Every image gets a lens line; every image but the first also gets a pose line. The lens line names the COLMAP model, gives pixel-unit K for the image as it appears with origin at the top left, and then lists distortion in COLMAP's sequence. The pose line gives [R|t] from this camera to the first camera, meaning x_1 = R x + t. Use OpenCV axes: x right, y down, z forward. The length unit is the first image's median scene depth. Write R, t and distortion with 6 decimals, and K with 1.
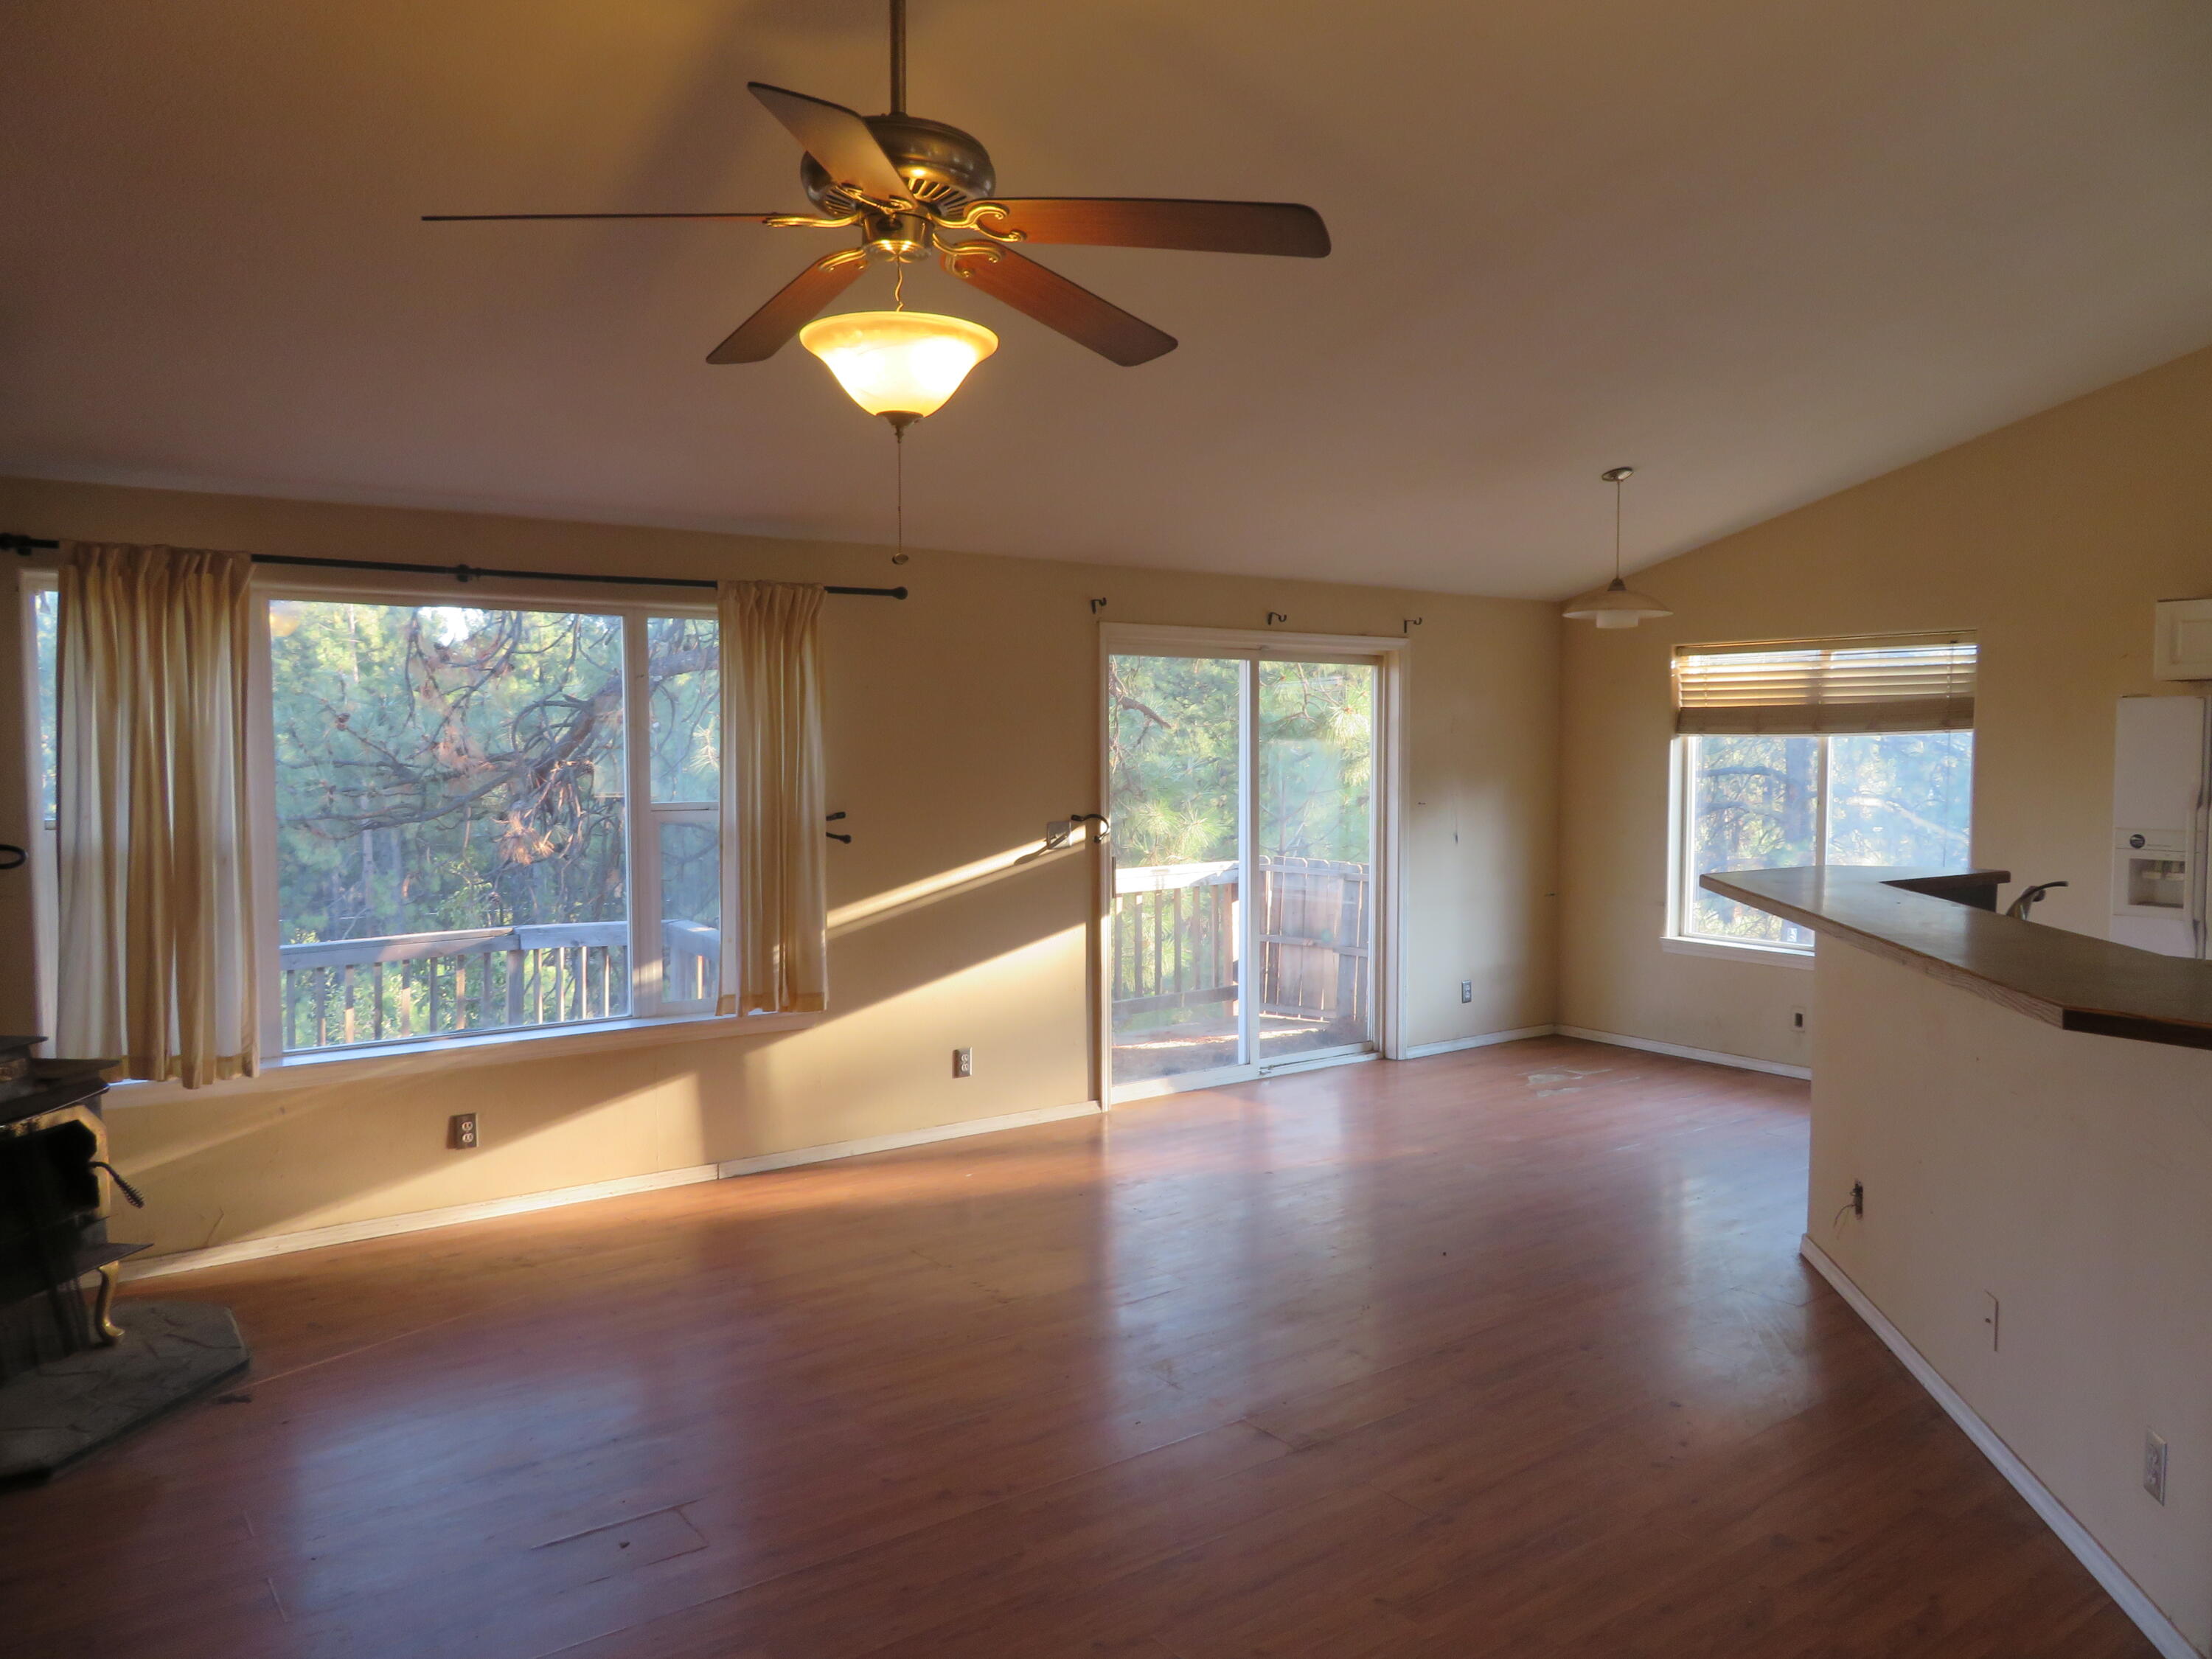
lens RADIAL K [[1583.8, 0, 1111.5], [0, 1583.8, 827.1], [0, 0, 1]] dist [-0.012681, 0.006973]
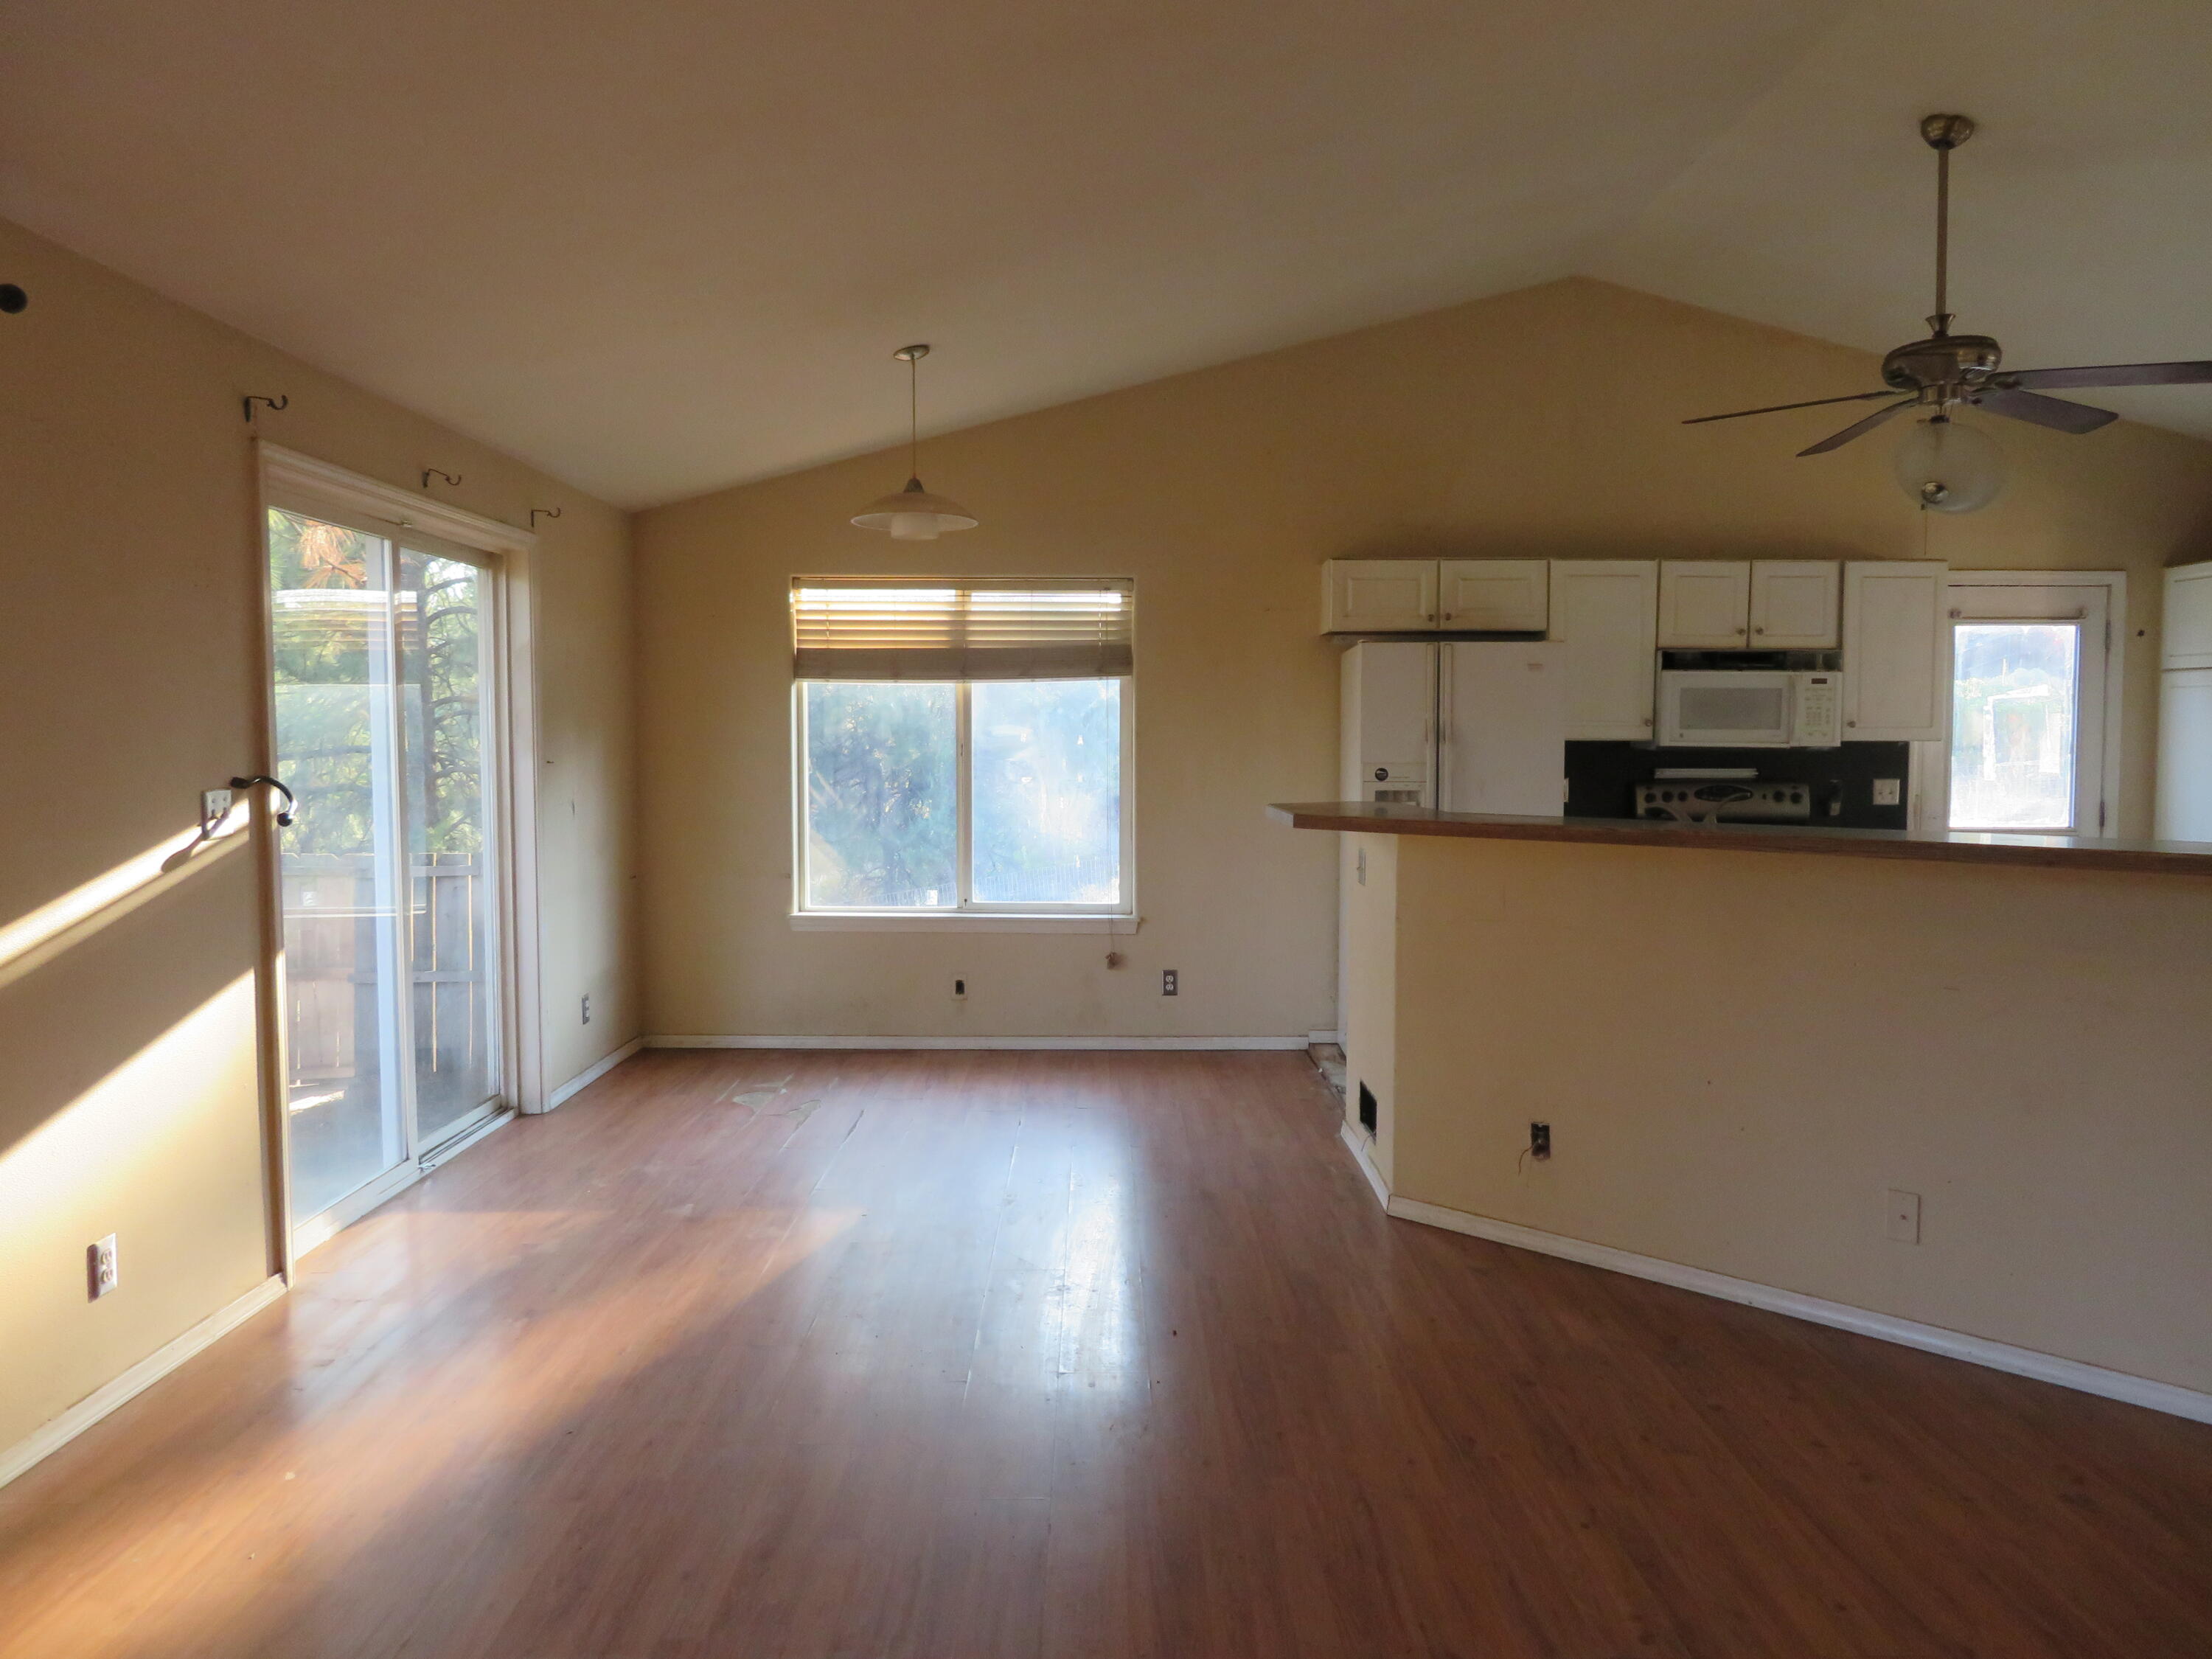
lens RADIAL K [[1583.8, 0, 1111.5], [0, 1583.8, 827.1], [0, 0, 1]] dist [-0.012681, 0.006973]
pose [[0.589672, -0.046114, 0.806325, -0.280352], [0.040623, 0.998798, 0.027413, 0.006340], [-0.806621, 0.016591, 0.590837, 0.404059]]
